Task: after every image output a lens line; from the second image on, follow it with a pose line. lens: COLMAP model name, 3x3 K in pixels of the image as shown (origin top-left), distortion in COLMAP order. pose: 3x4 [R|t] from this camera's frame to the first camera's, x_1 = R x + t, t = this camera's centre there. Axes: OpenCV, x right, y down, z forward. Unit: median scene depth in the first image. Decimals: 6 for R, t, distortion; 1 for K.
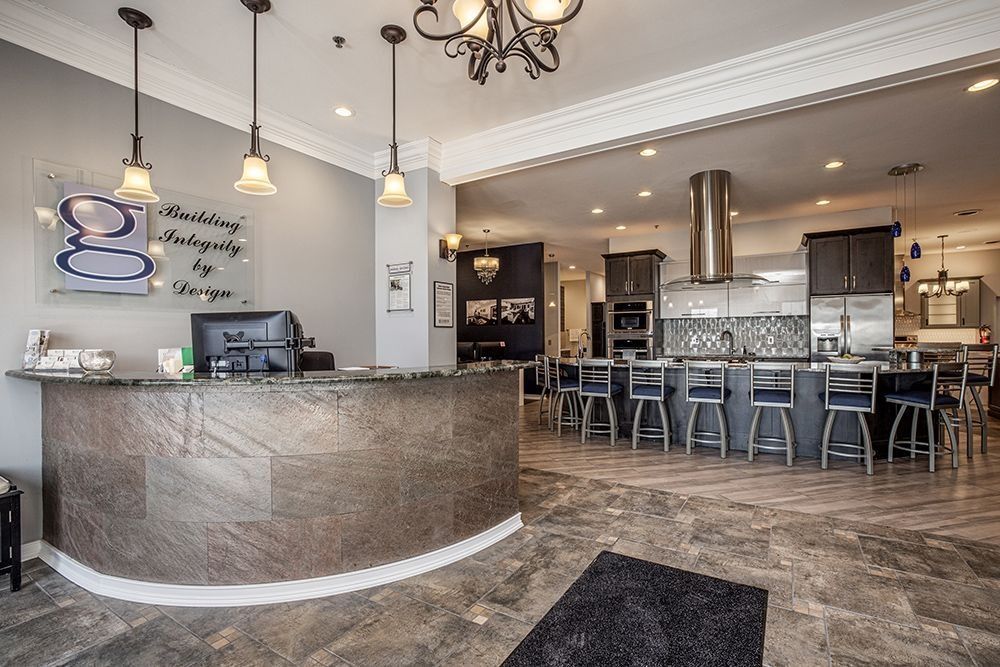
lens RADIAL K [[468.2, 0, 500.0], [0, 468.2, 333.5], [0, 0, 1]] dist [-0.022497, 0.000409]
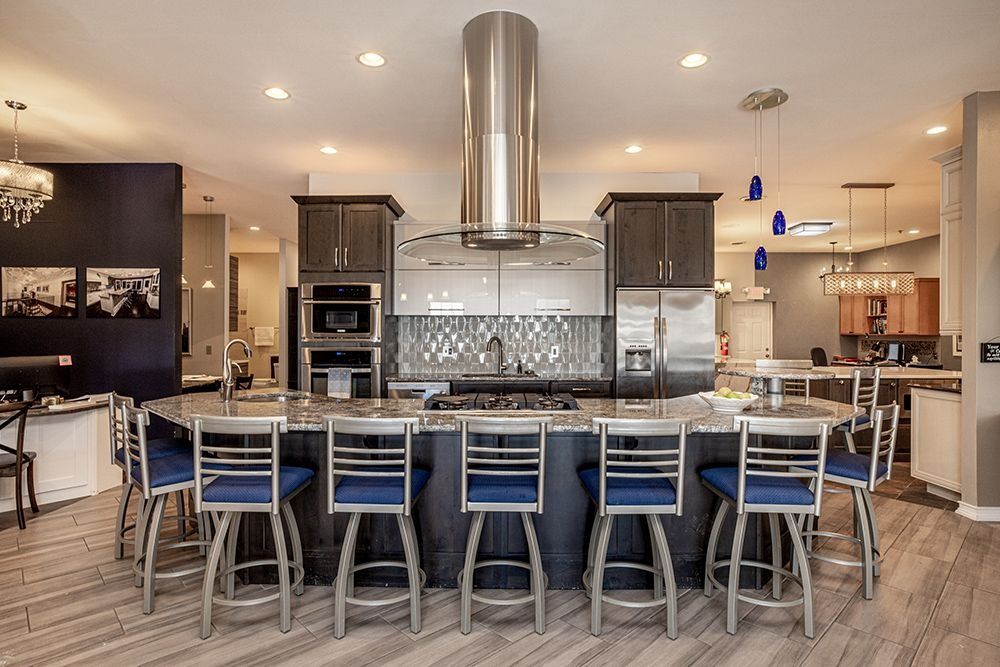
lens RADIAL K [[468.2, 0, 500.0], [0, 468.2, 333.5], [0, 0, 1]] dist [-0.022497, 0.000409]
pose [[0.840006, 0.006470, 0.542539, 0.135312], [-0.012338, 0.999898, 0.007178, -0.014225], [-0.542437, -0.012724, 0.840000, 0.429639]]
